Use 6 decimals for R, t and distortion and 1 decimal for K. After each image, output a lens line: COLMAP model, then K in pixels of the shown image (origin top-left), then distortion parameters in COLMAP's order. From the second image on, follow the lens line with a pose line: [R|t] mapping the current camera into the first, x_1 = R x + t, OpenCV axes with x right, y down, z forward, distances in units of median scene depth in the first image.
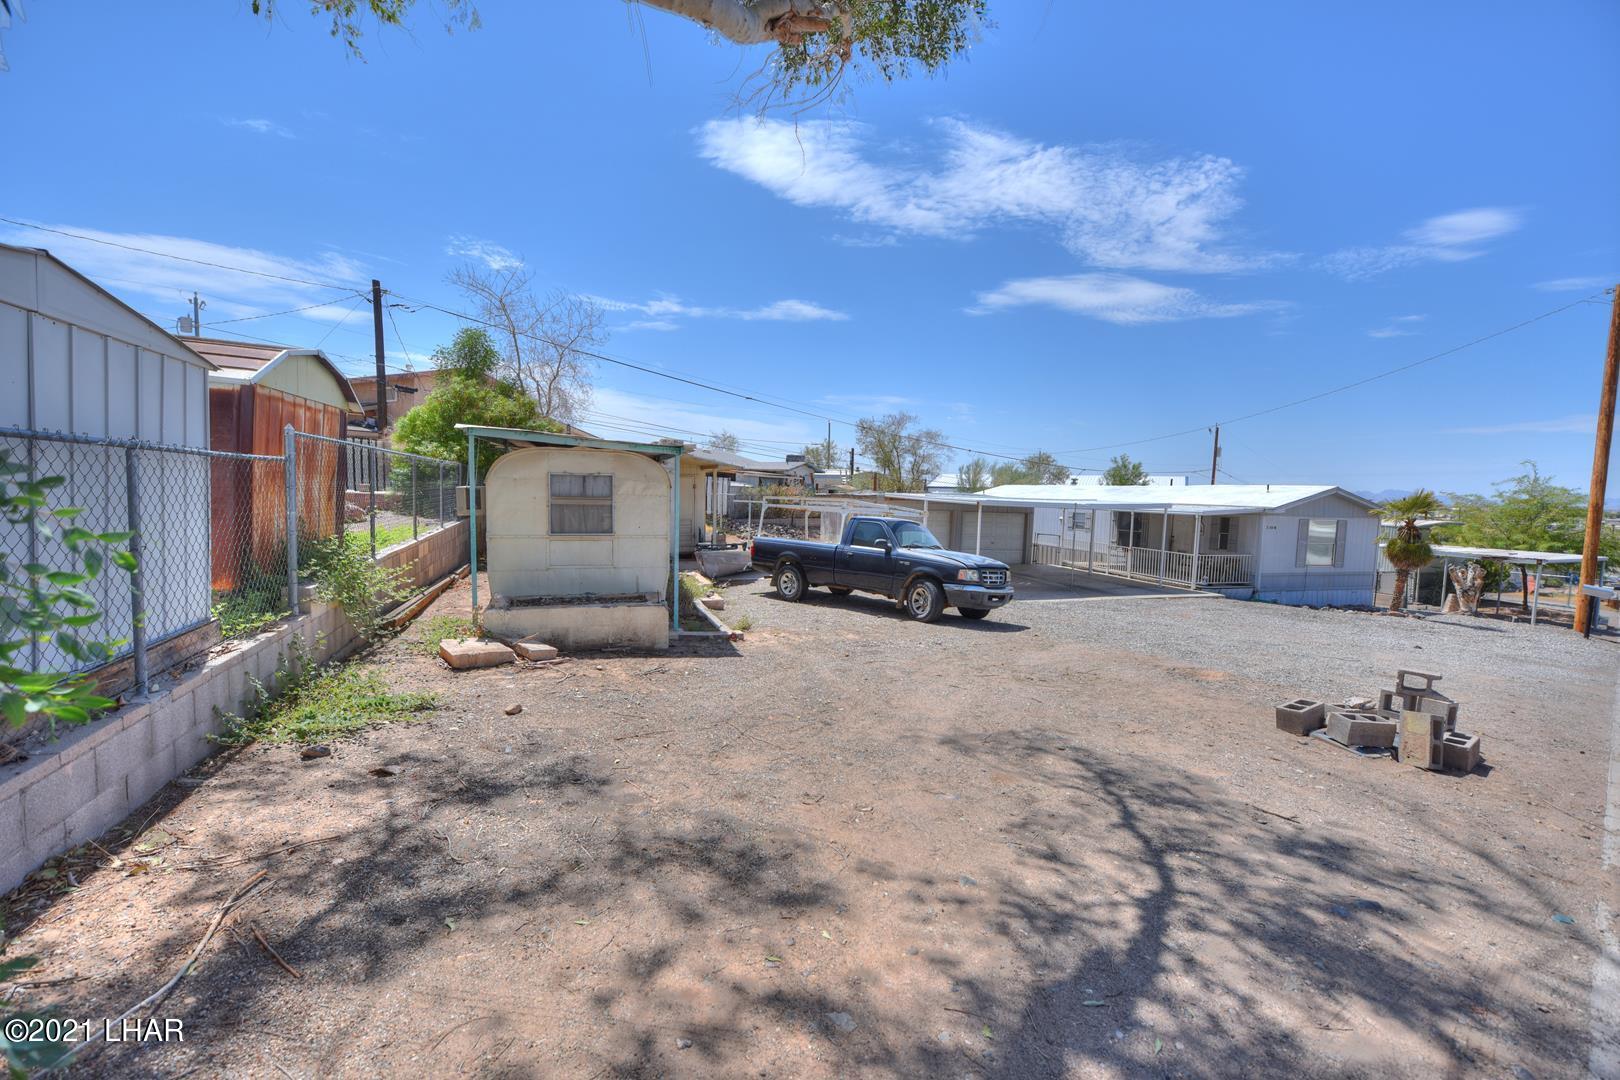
lens RADIAL K [[656.3, 0, 810.0], [0, 656.3, 540.0], [0, 0, 1]] dist [-0.021742, -0.000527]
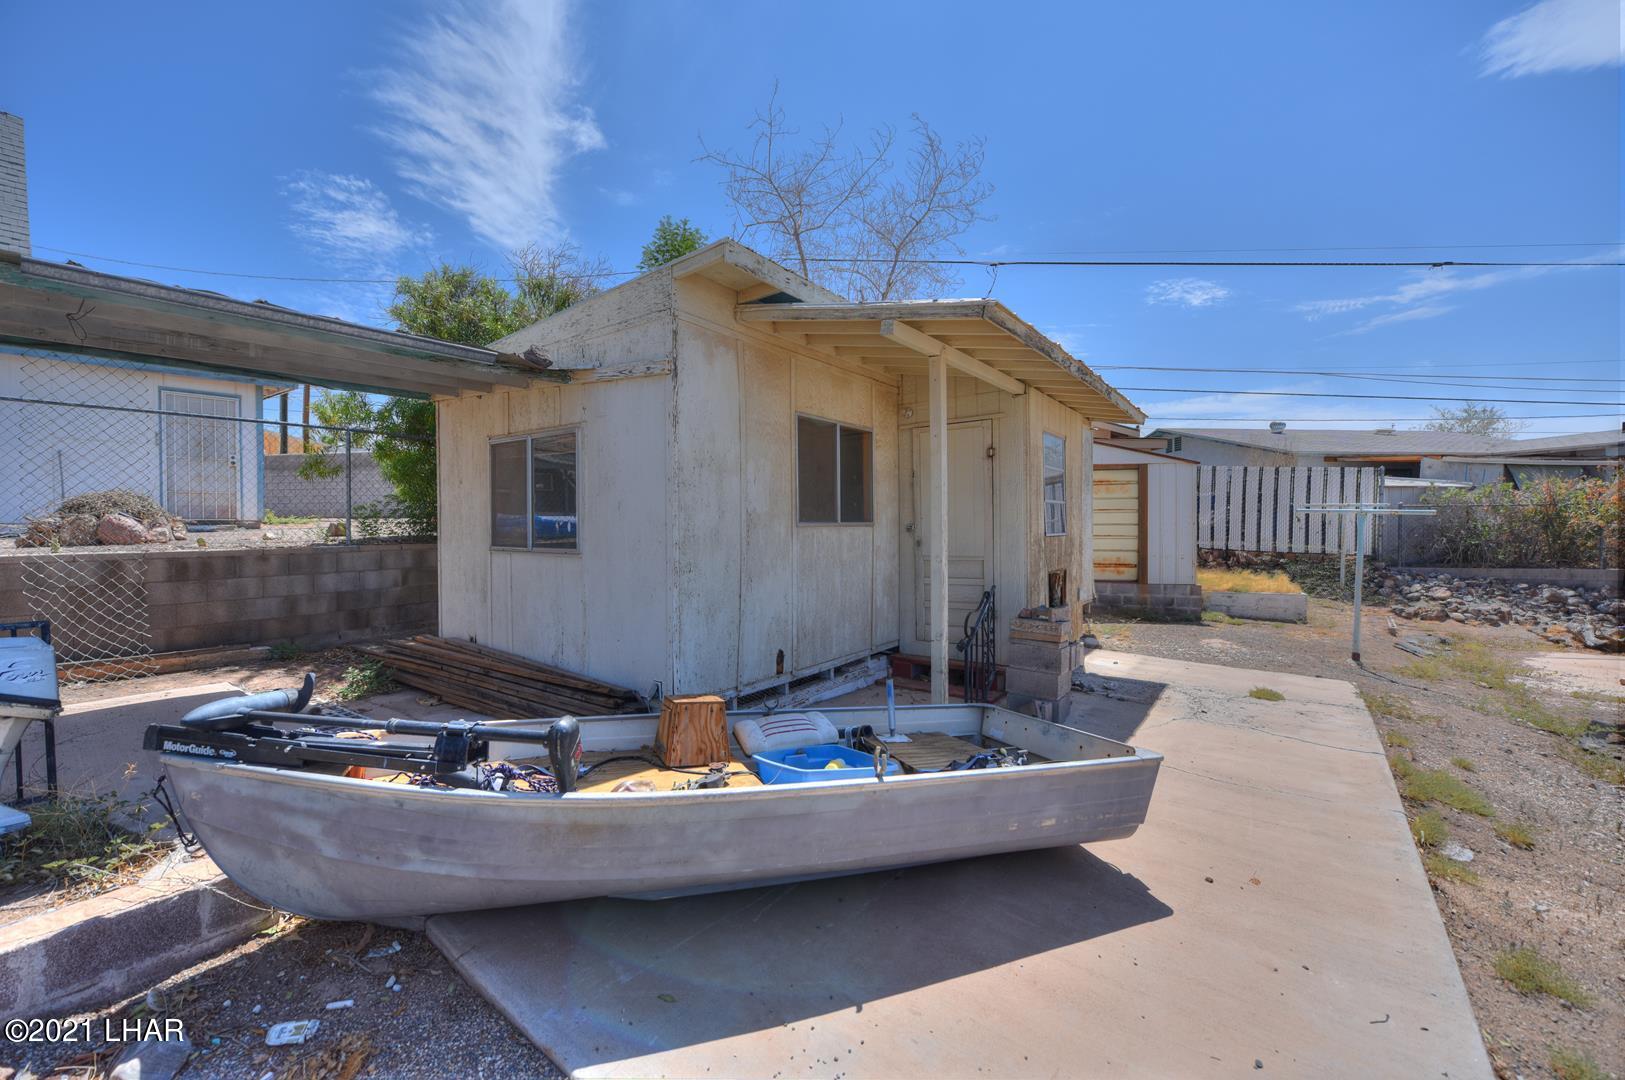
lens RADIAL K [[660.0, 0, 803.2], [0, 660.0, 537.0], [0, 0, 1]] dist [-0.008983, -0.007334]
pose [[0.551867, -0.014558, -0.833805, 0.030722], [-0.045960, 0.997797, -0.047840, -0.021760], [0.832665, 0.064723, 0.549982, 0.701885]]
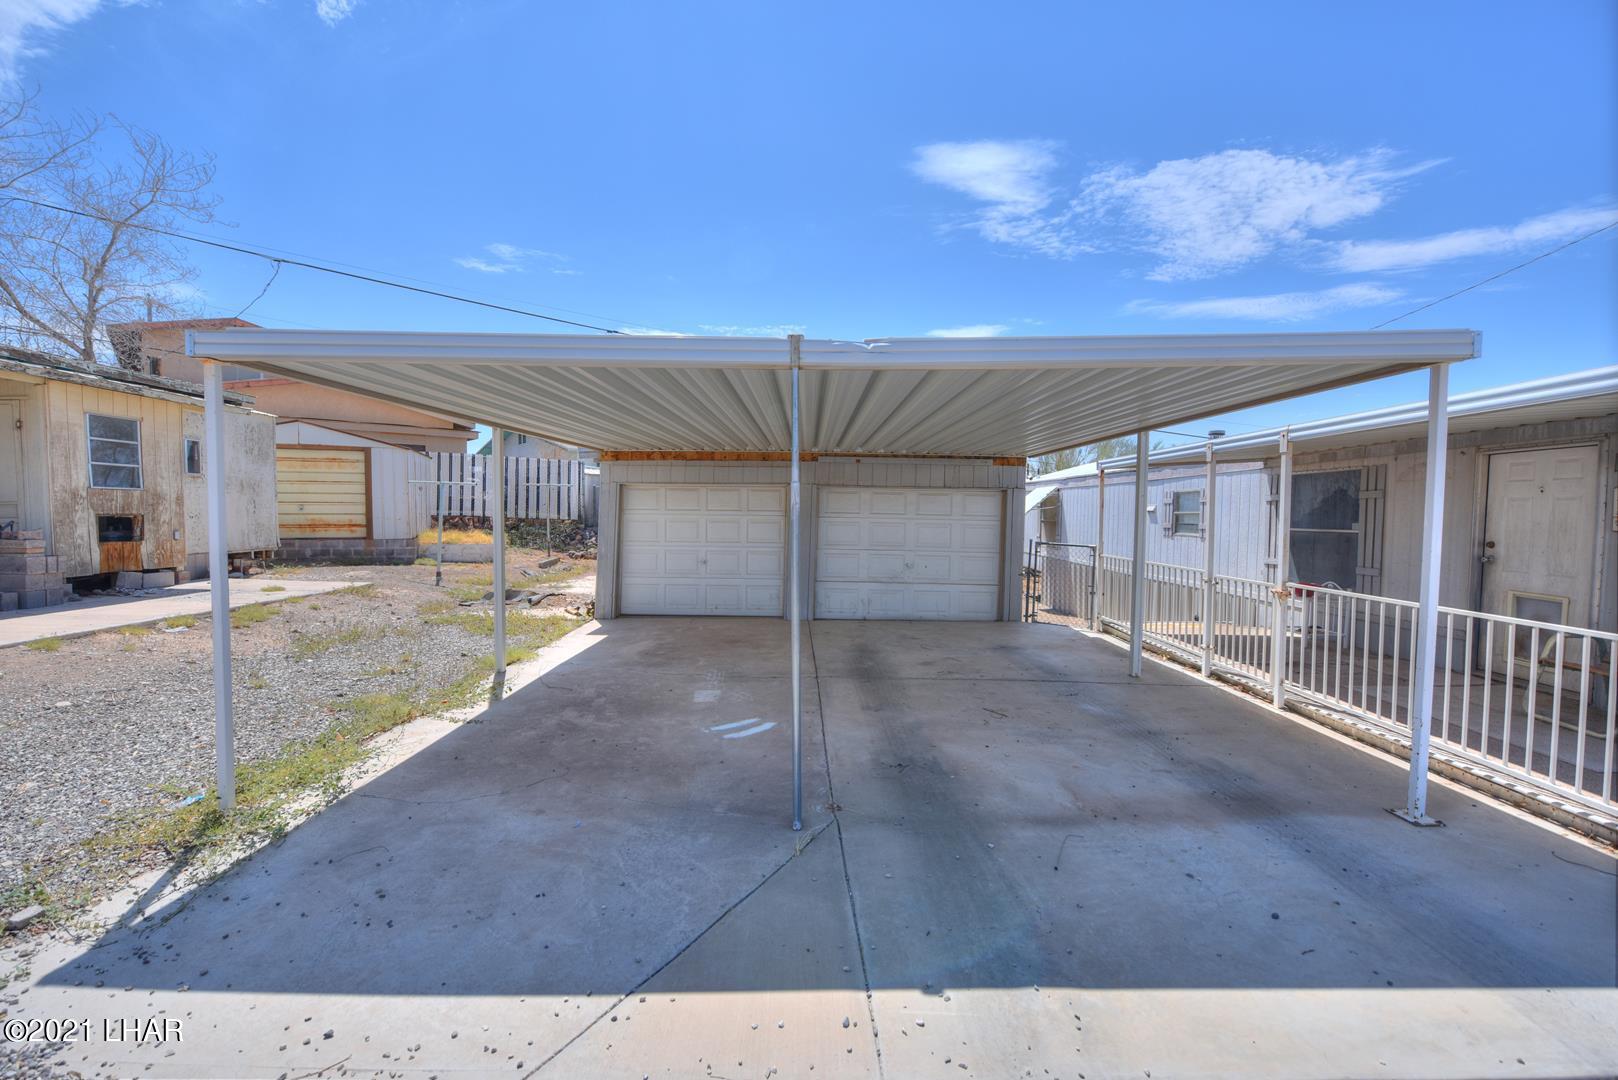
lens RADIAL K [[655.5, 0, 809.0], [0, 655.5, 540.0], [0, 0, 1]] dist [-0.021742, -0.000527]
pose [[0.955594, -0.008011, -0.294578, 0.391015], [-0.004324, 0.999142, -0.041200, 0.005438], [0.294655, 0.040644, 0.954739, 0.708410]]
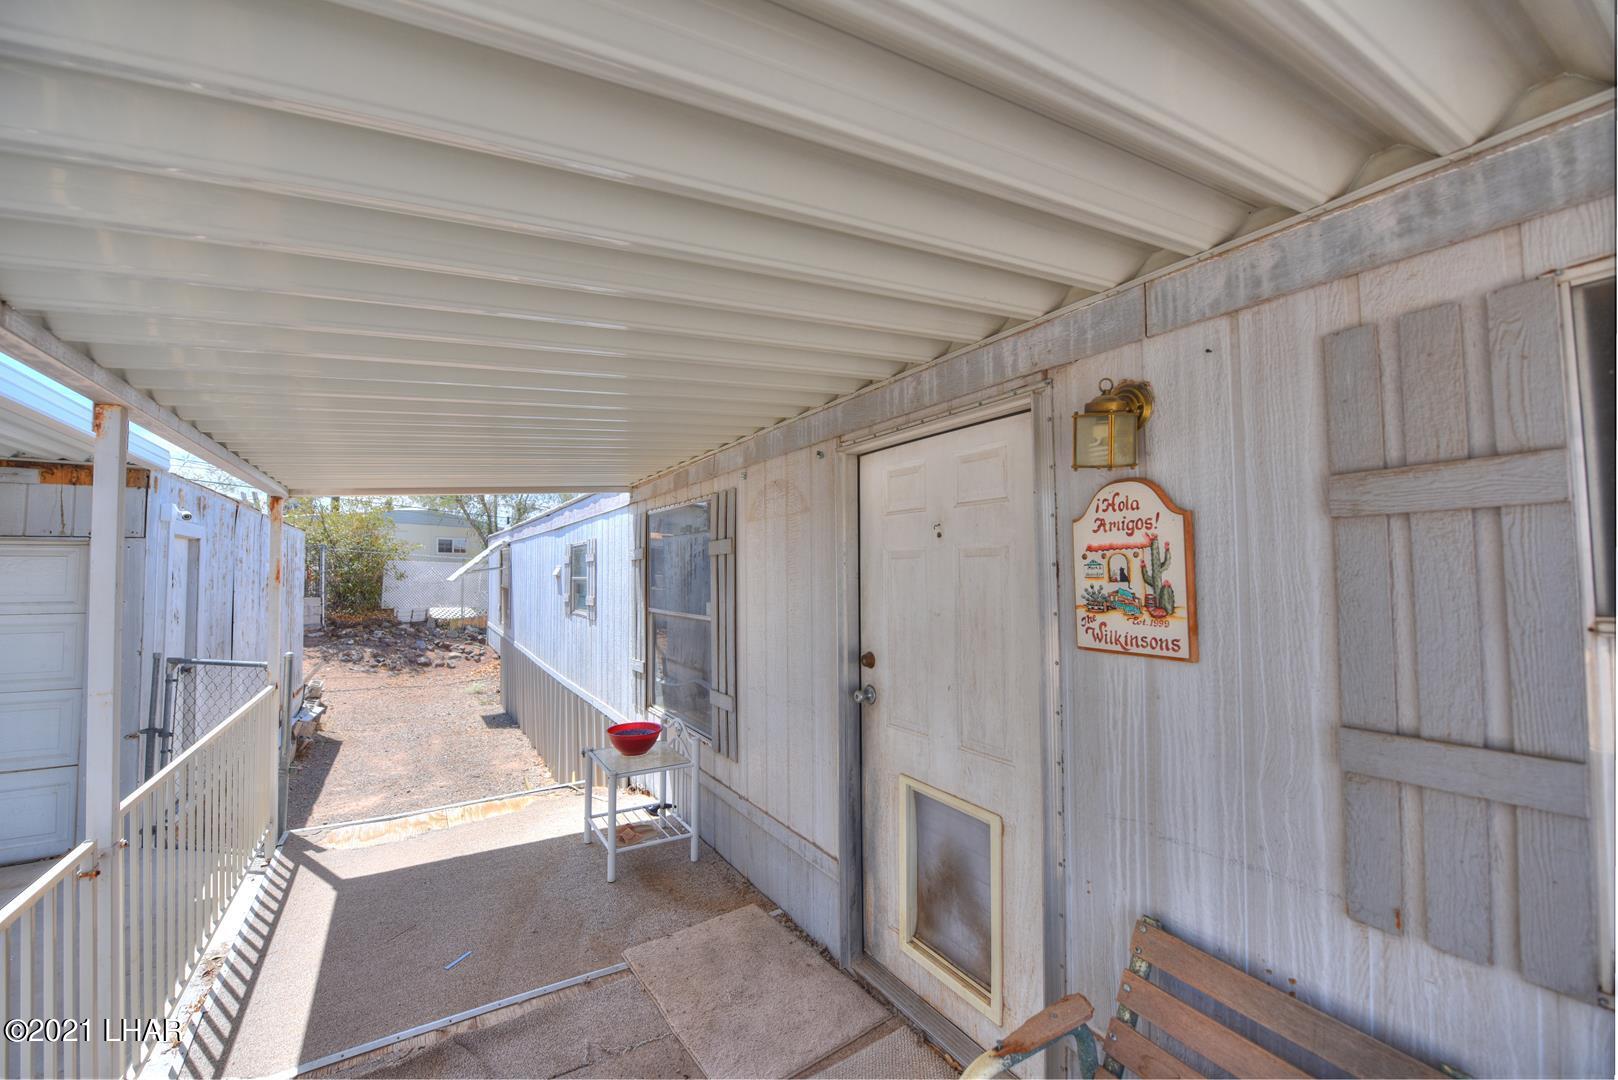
lens RADIAL K [[655.5, 0, 809.0], [0, 655.5, 540.0], [0, 0, 1]] dist [-0.021742, -0.000527]
pose [[0.962746, -0.030614, 0.268668, 0.541895], [0.062028, 0.992080, -0.109227, -0.013987], [-0.263196, 0.121823, 0.957020, 0.932523]]
